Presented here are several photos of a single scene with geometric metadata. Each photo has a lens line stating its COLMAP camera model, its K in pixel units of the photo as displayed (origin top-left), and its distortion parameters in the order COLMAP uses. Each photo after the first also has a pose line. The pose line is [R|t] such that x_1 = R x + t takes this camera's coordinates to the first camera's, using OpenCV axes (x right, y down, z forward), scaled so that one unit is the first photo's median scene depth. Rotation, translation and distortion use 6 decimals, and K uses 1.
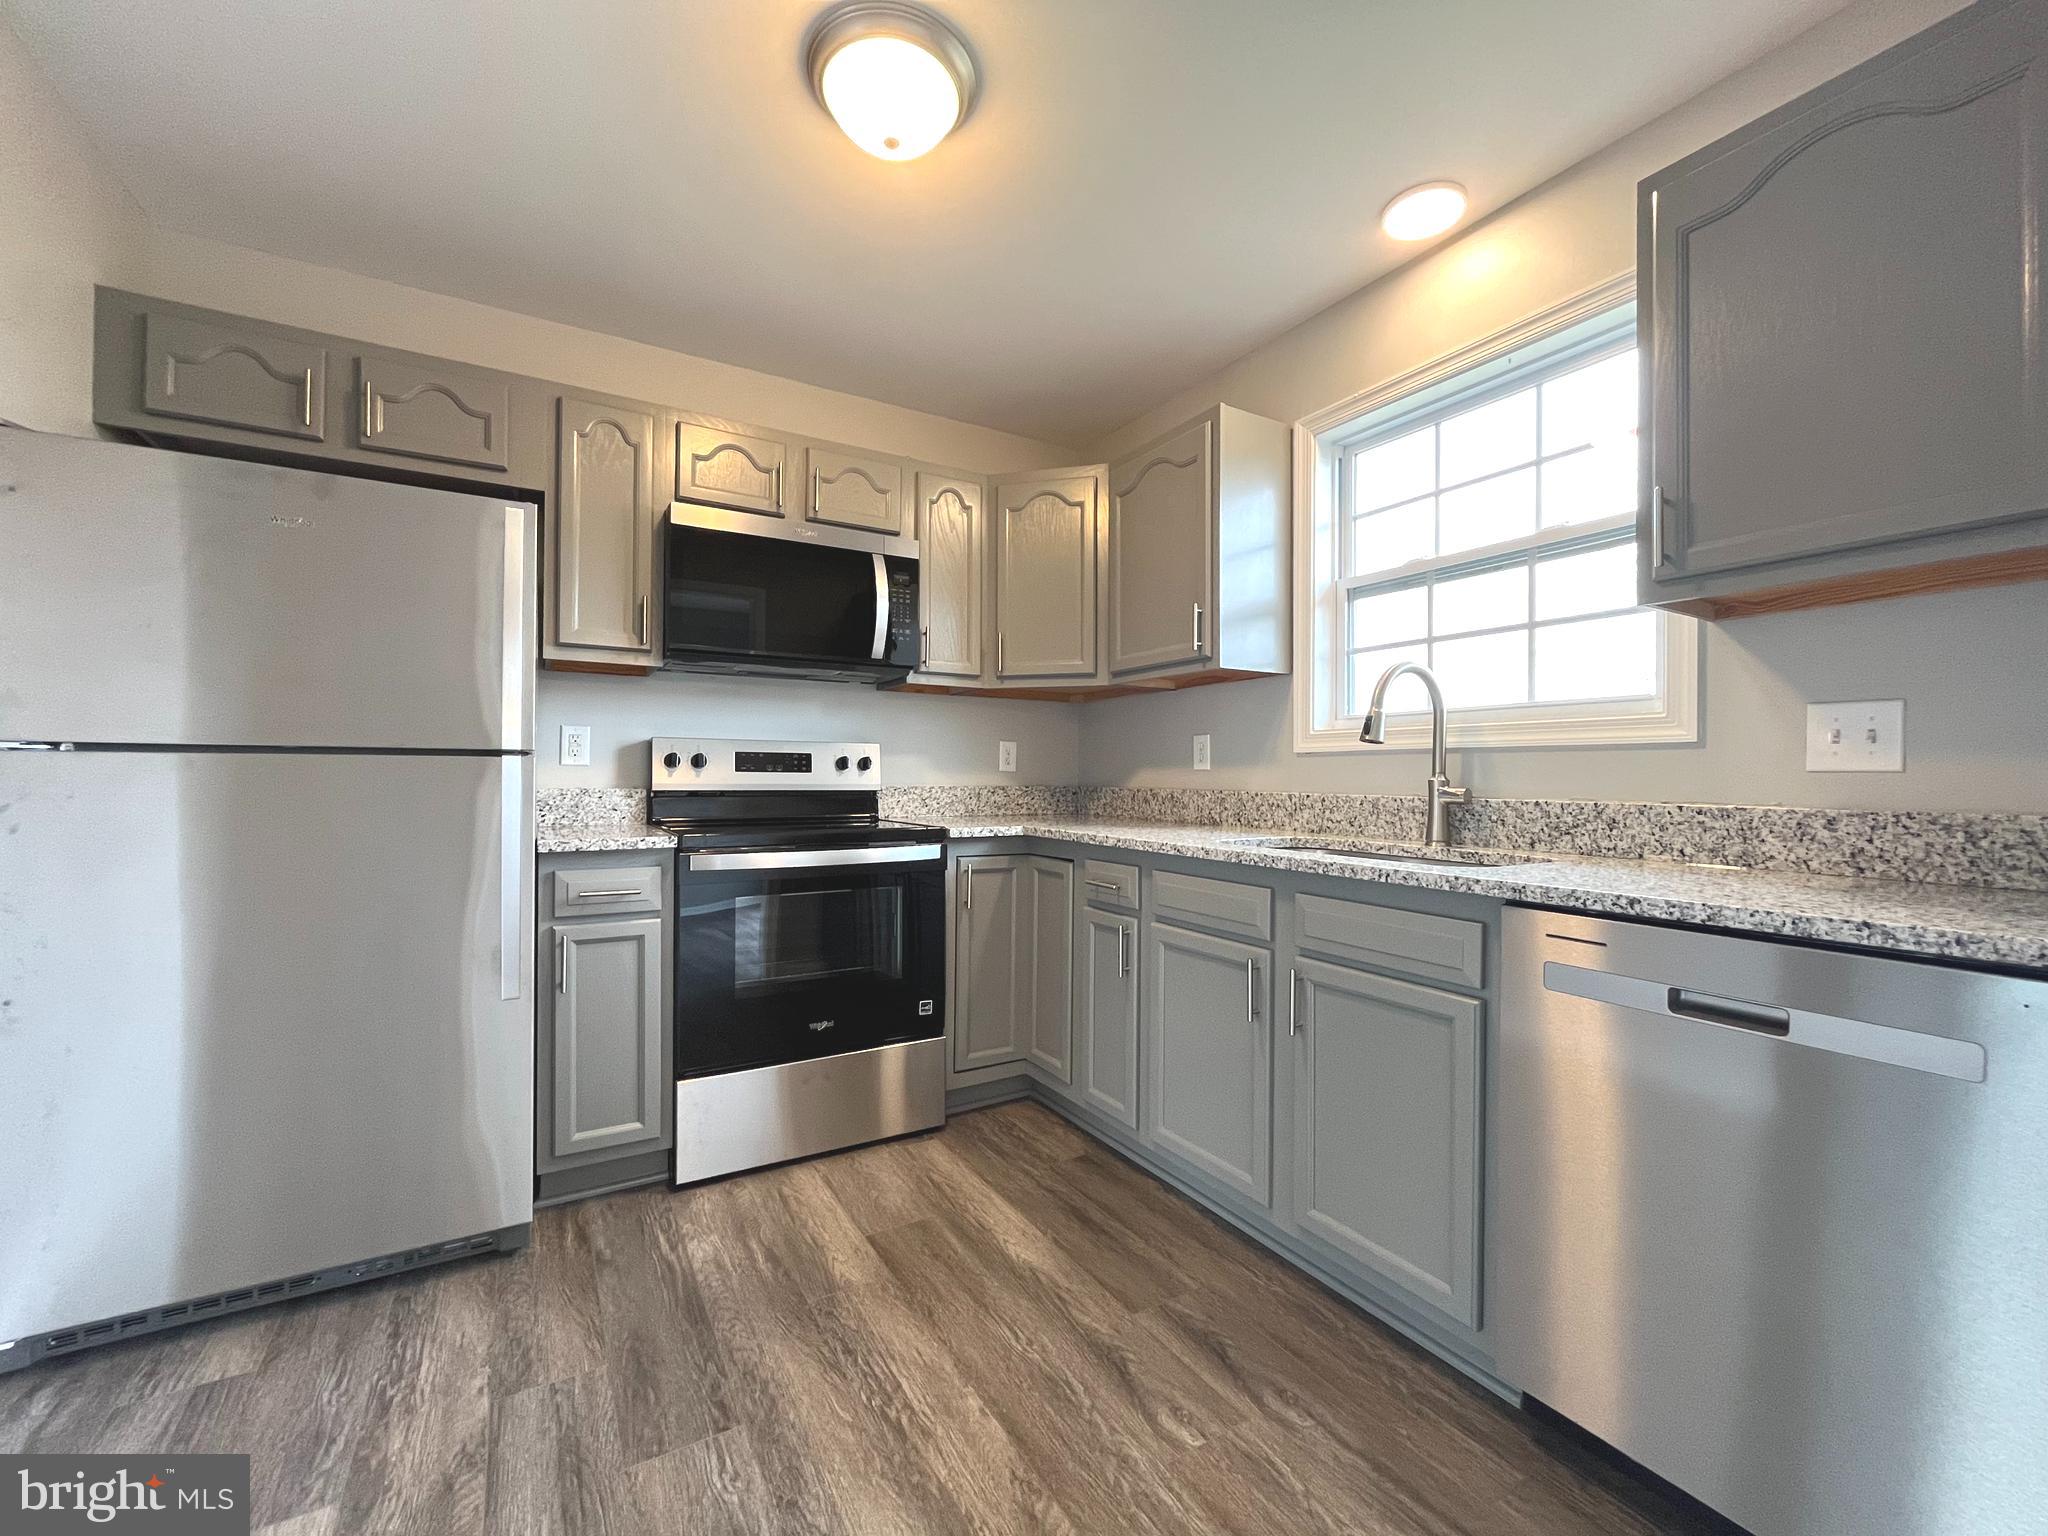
lens RADIAL K [[828.8, 0, 1015.9], [0, 828.8, 767.2], [0, 0, 1]] dist [-0.000352, -0.000099]
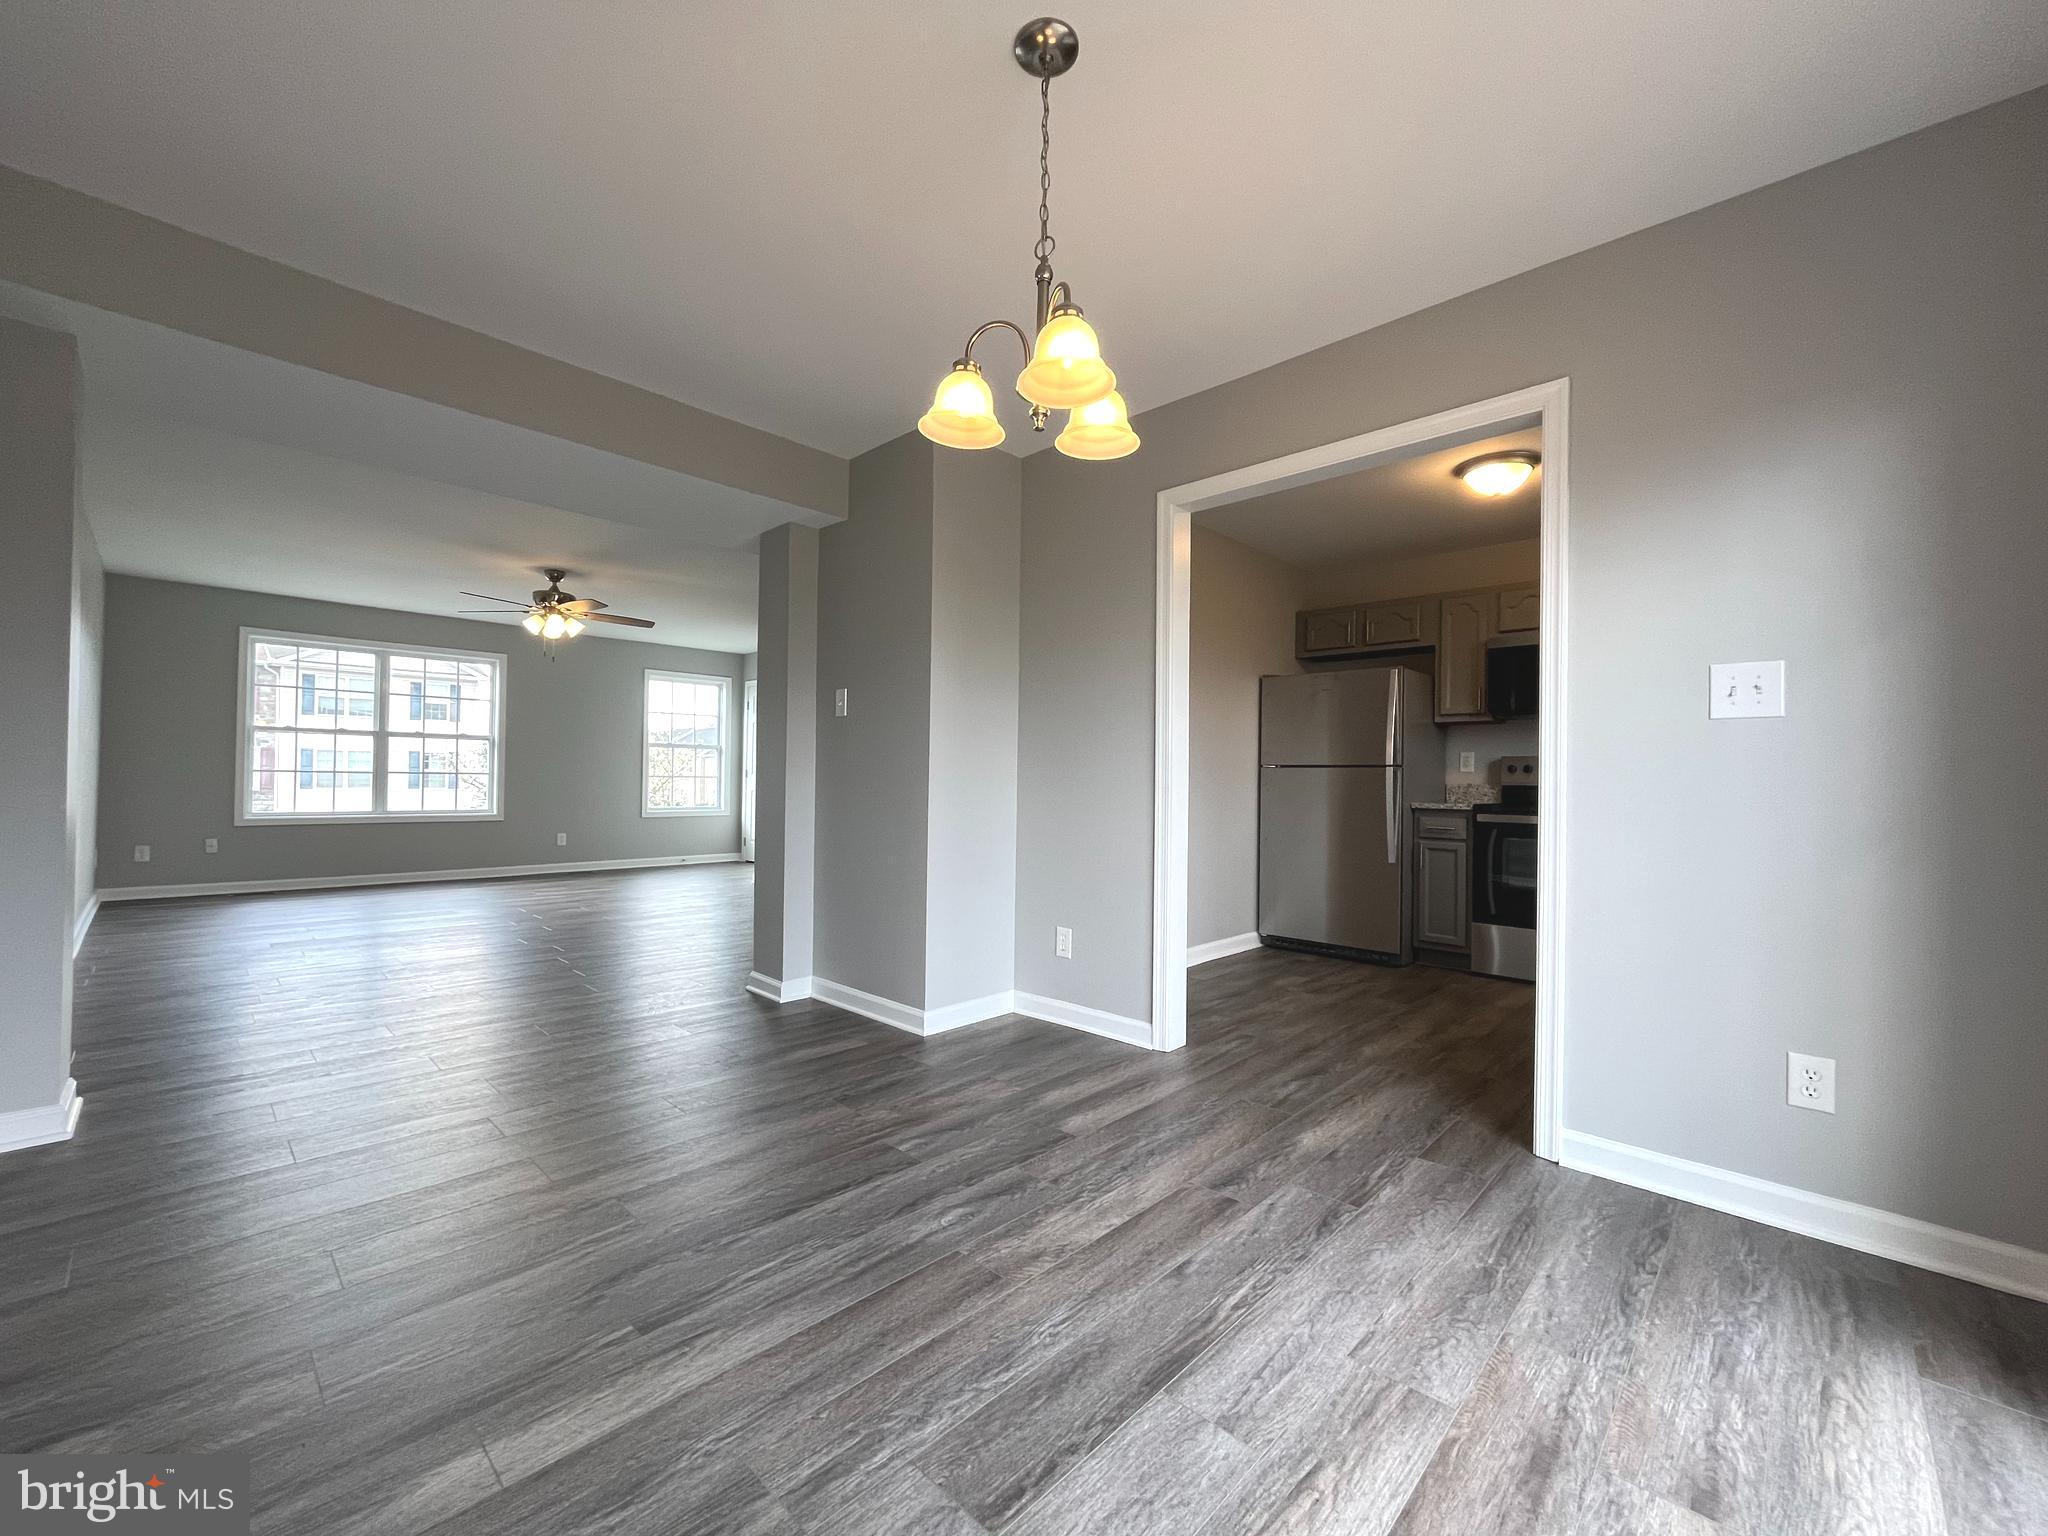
lens RADIAL K [[828.8, 0, 1015.9], [0, 828.8, 767.2], [0, 0, 1]] dist [-0.000352, -0.000099]
pose [[0.250335, -0.010656, -0.968101, 1.345366], [0.004200, 0.999942, -0.009920, 0.003326], [0.968150, -0.001583, 0.250365, -0.644903]]
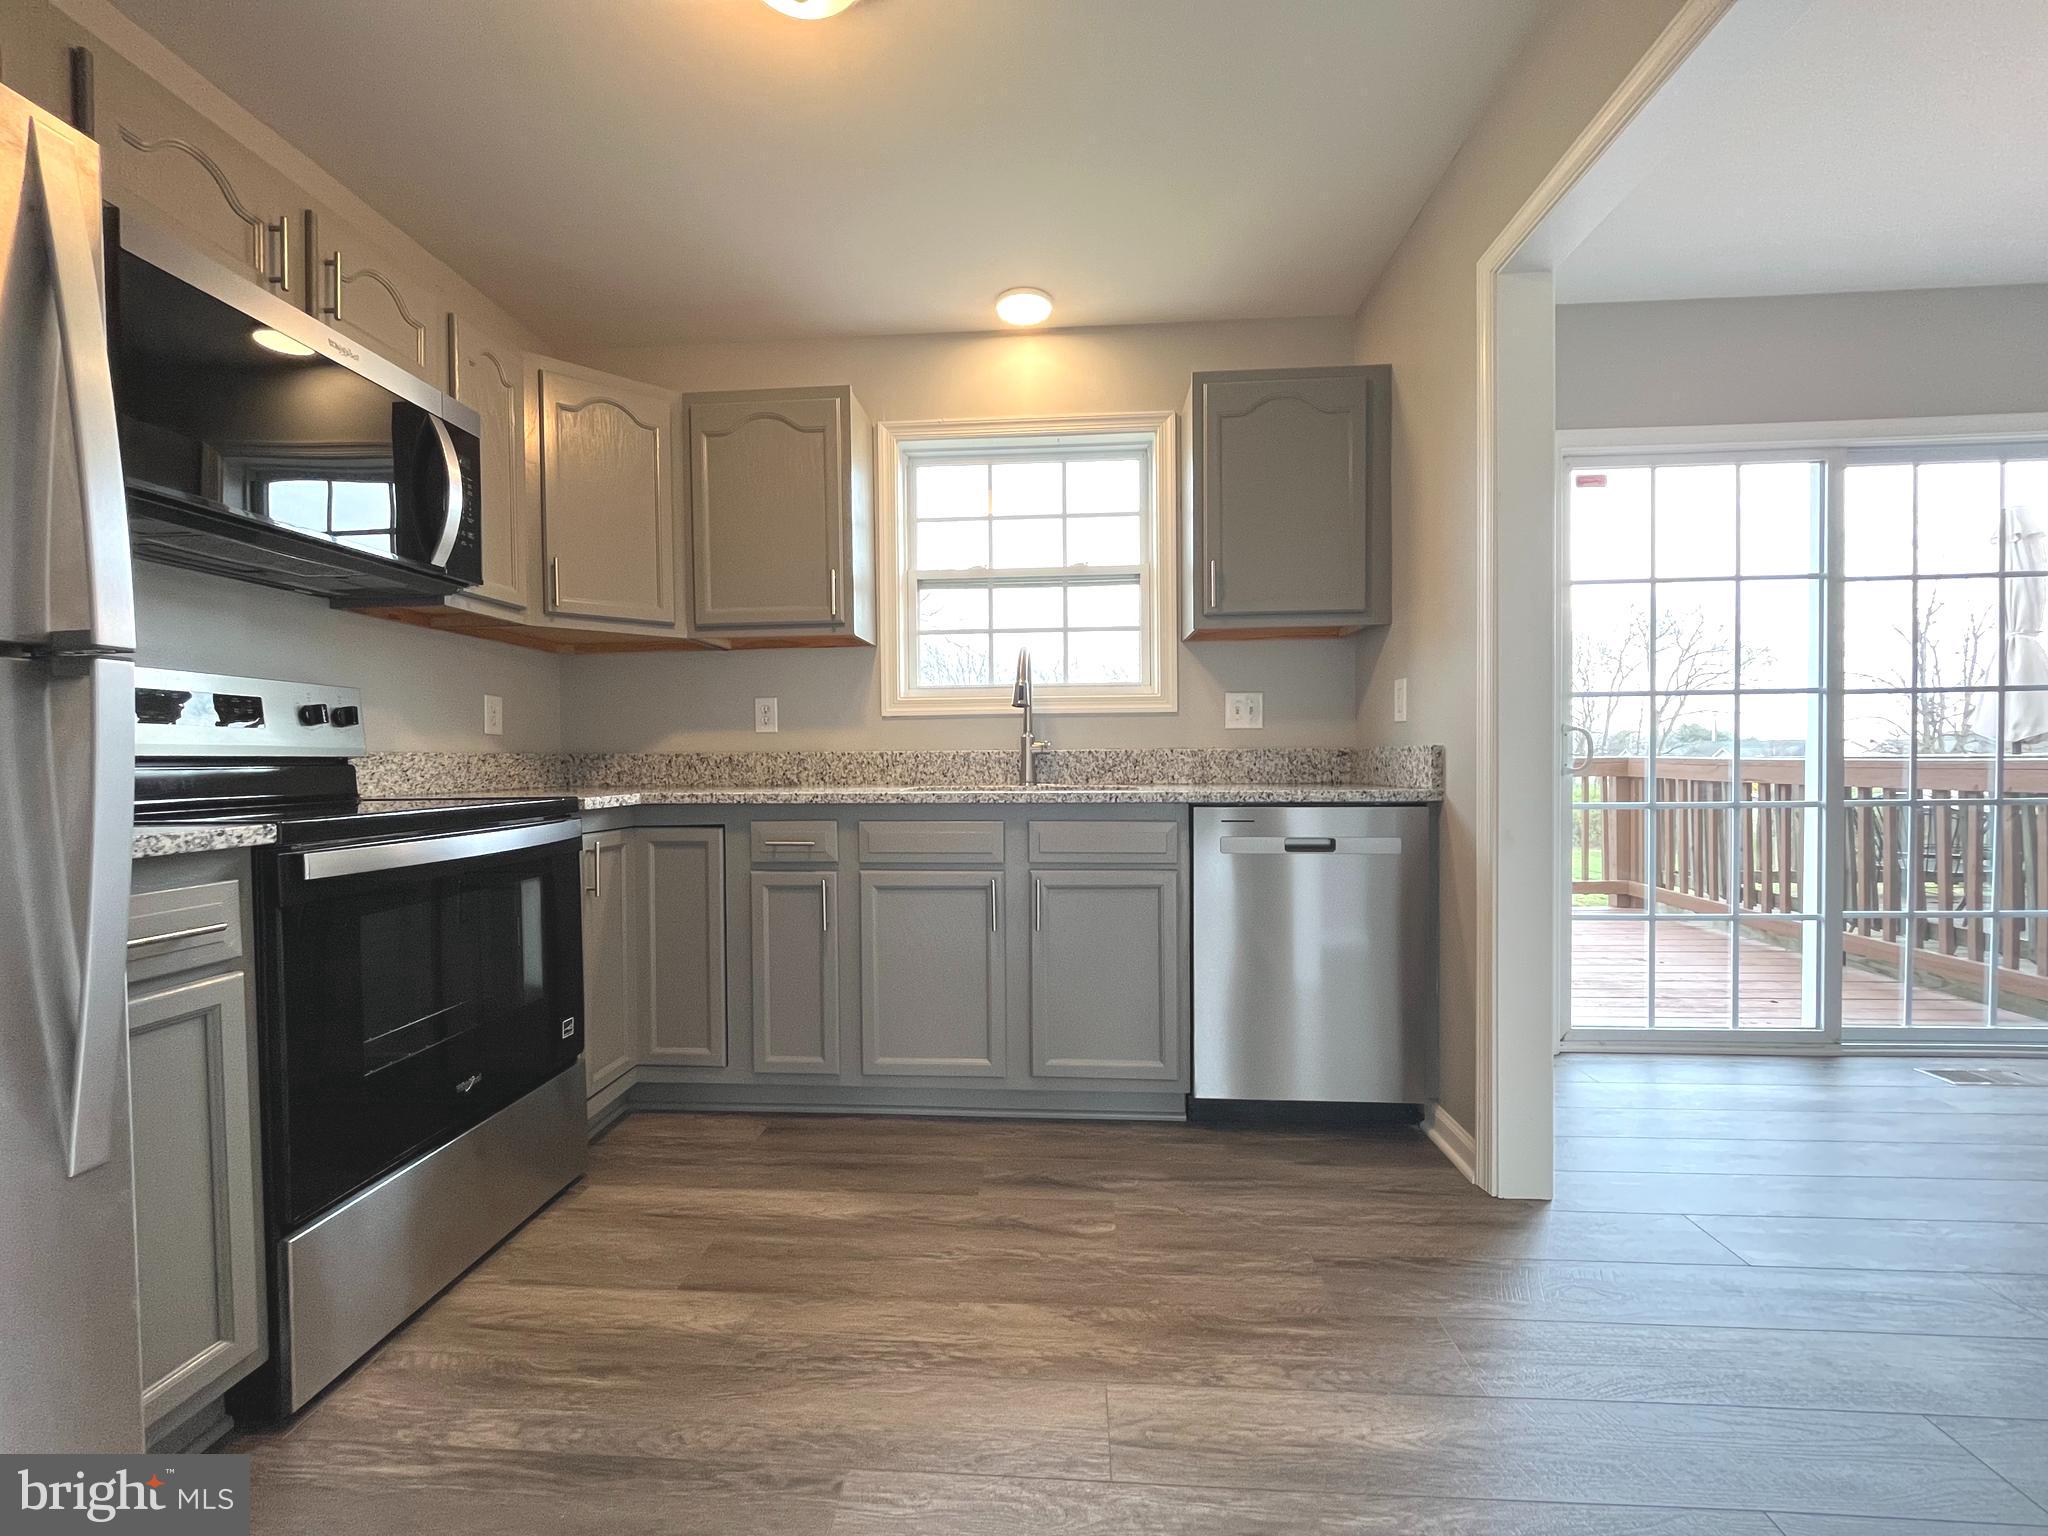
lens RADIAL K [[828.8, 0, 1015.9], [0, 828.8, 767.2], [0, 0, 1]] dist [-0.000352, -0.000099]
pose [[0.564933, -0.021266, 0.824863, -0.596510], [0.004776, 0.999735, 0.022503, 0.033216], [-0.825123, -0.008773, 0.564885, 0.246321]]
